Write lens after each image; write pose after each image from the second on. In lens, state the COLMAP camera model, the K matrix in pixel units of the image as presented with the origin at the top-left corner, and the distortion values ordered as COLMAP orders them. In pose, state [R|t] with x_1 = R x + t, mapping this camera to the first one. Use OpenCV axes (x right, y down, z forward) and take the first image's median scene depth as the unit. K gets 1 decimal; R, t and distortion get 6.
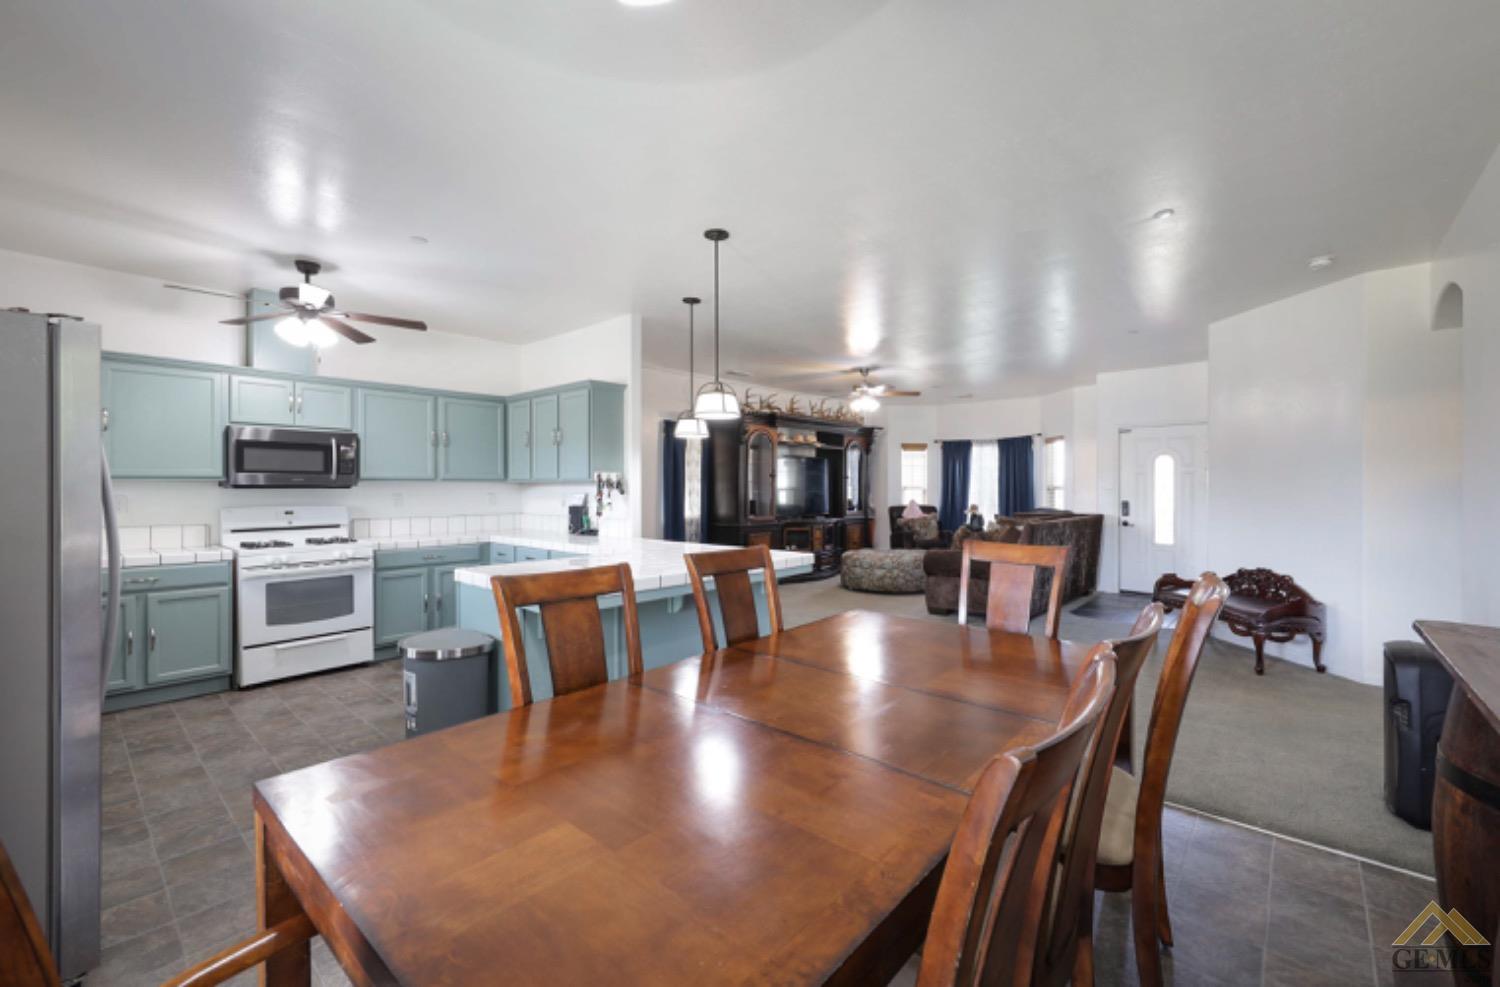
lens RADIAL K [[605.6, 0, 761.6], [0, 605.6, 488.2], [0, 0, 1]] dist [0.002663, -0.000083]
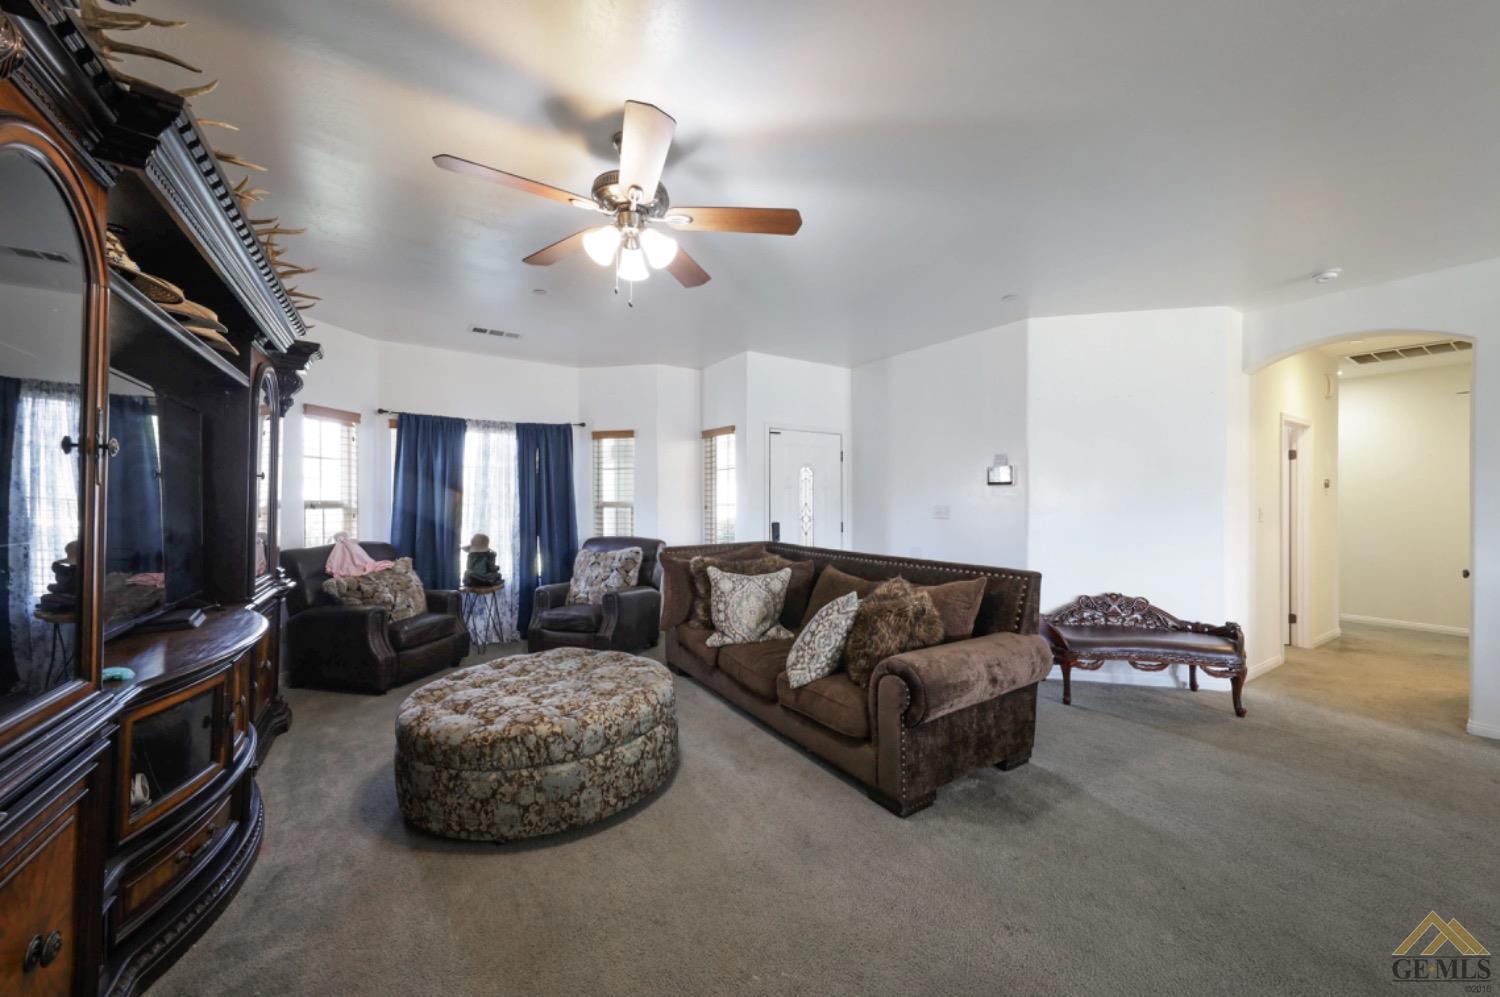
lens RADIAL K [[551.5, 0, 743.9], [0, 551.5, 501.4], [0, 0, 1]] dist [0.002113, 0.000044]
pose [[0.280120, 0.004394, 0.959955, -0.136463], [-0.000703, 0.999990, -0.004372, -0.003975], [-0.959965, 0.000550, 0.280120, 1.278452]]
